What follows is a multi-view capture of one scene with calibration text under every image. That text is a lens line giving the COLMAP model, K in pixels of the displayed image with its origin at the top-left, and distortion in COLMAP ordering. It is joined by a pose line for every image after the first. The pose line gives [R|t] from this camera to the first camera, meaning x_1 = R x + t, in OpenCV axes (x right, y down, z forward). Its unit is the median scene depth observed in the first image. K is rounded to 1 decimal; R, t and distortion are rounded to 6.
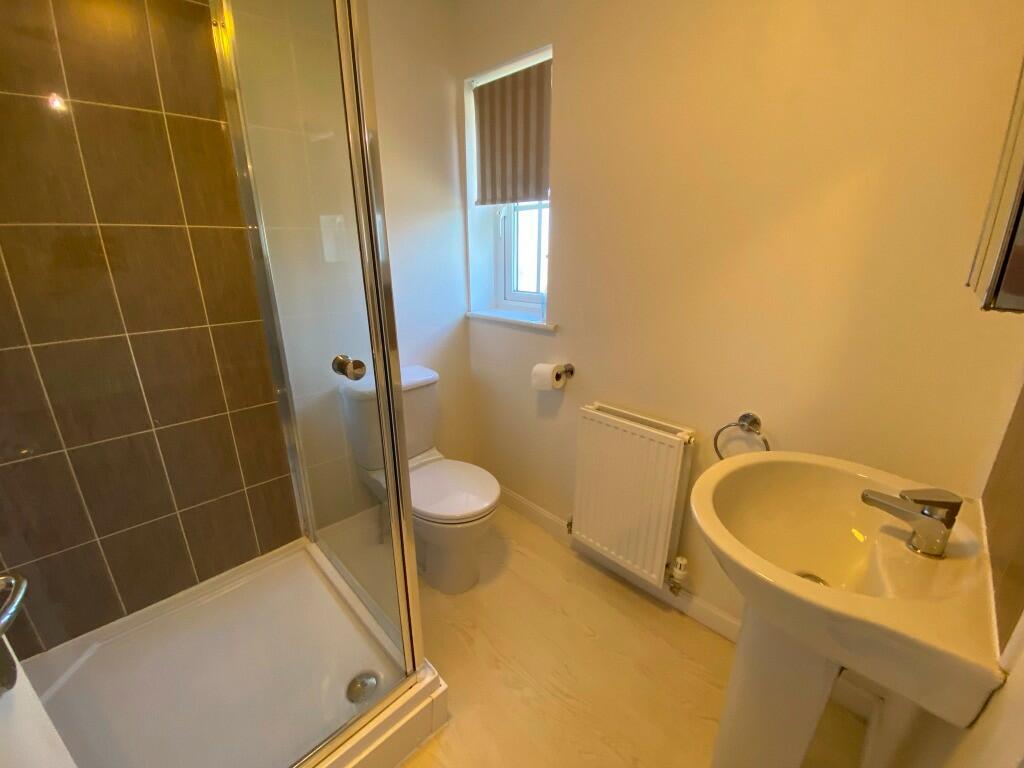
lens RADIAL K [[420.6, 0, 511.2], [0, 420.6, 381.4], [0, 0, 1]] dist [0.003355, -0.001321]
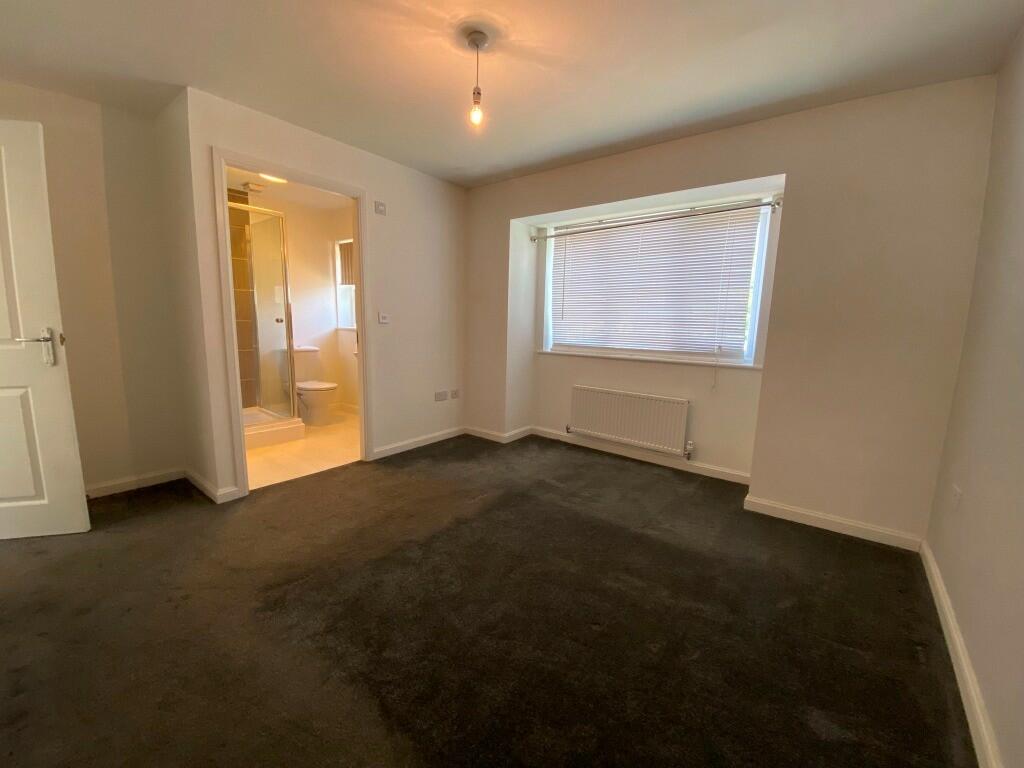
lens RADIAL K [[420.6, 0, 515.1], [0, 420.6, 391.4], [0, 0, 1]] dist [0.003355, -0.001321]
pose [[0.993830, 0.009945, 0.110464, 0.731204], [0.006242, 0.989379, -0.145228, 0.626262], [-0.110735, 0.145022, 0.983212, -1.610621]]
